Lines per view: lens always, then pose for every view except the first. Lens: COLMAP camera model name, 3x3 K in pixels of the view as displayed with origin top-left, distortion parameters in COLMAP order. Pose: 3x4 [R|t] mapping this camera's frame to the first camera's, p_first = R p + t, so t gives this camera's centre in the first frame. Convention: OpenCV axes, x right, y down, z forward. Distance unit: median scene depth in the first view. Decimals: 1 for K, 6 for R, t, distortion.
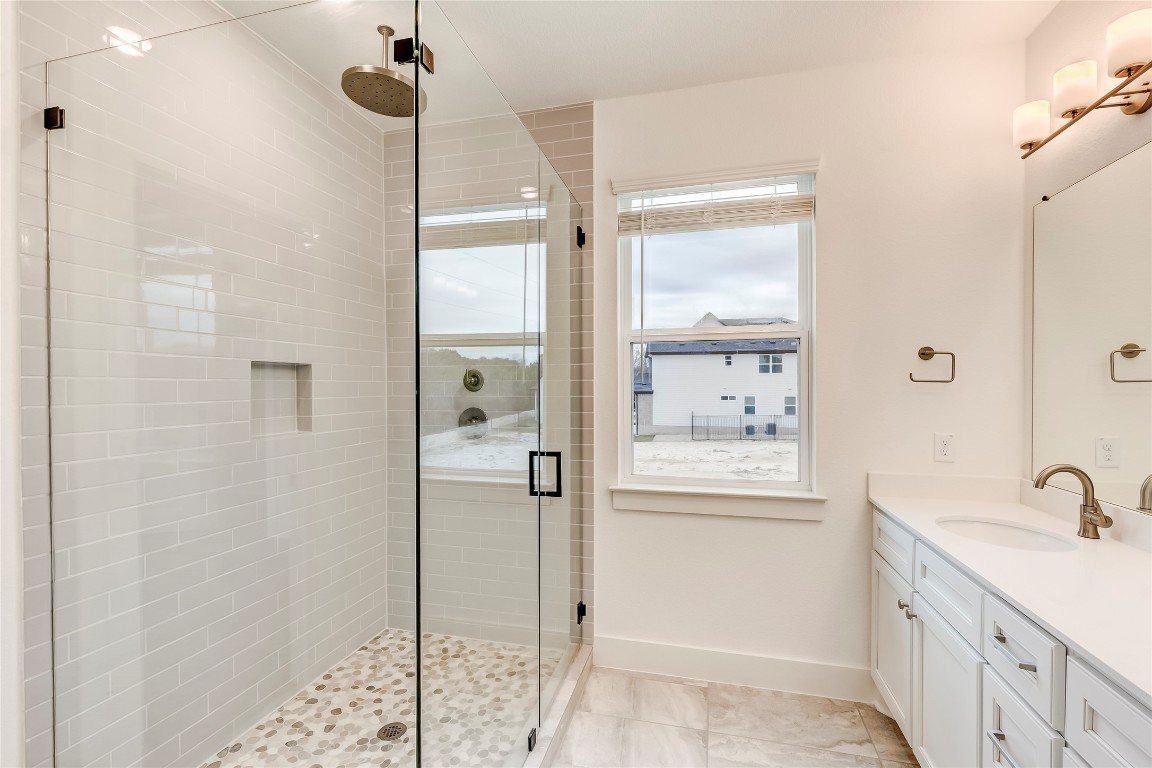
lens RADIAL K [[522.3, 0, 578.7], [0, 522.3, 388.1], [0, 0, 1]] dist [0.009972, -0.001592]
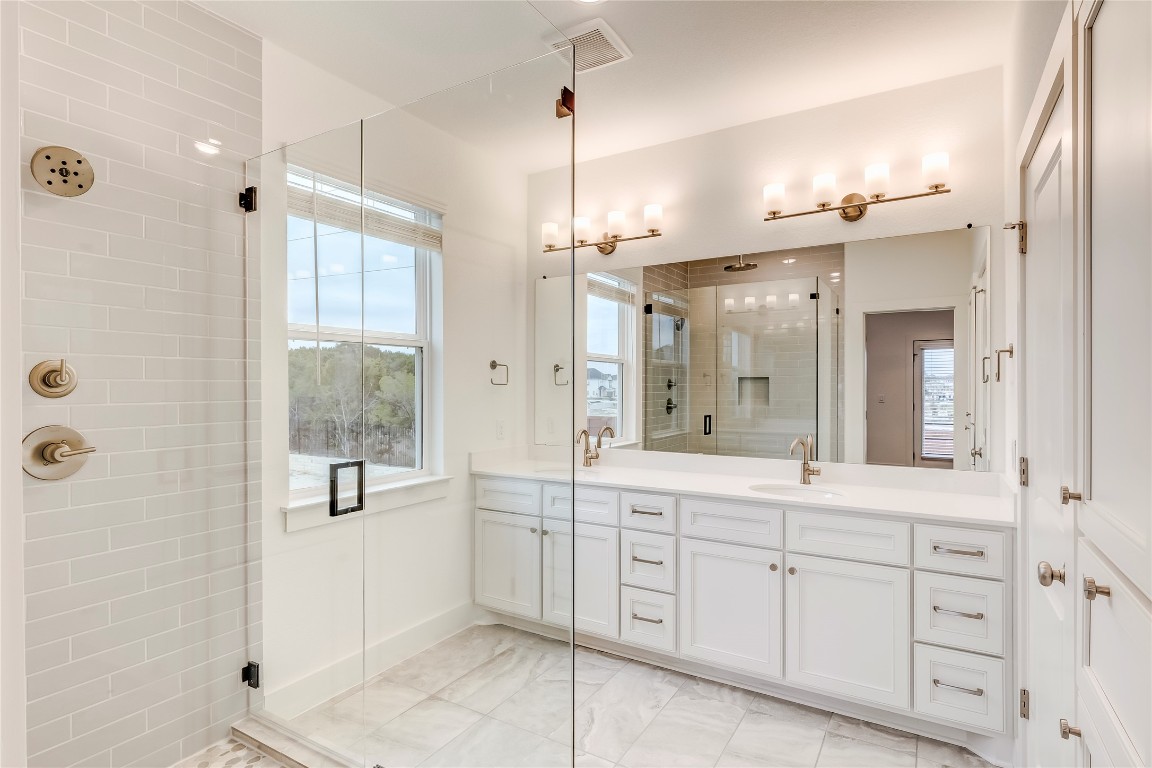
lens RADIAL K [[616.1, 0, 577.1], [0, 616.1, 385.9], [0, 0, 1]] dist [0.028547, 0.000187]
pose [[0.277809, -0.000209, 0.960636, -0.898186], [0.005299, 0.999985, -0.001315, -0.004788], [-0.960622, 0.005456, 0.277806, 0.309141]]
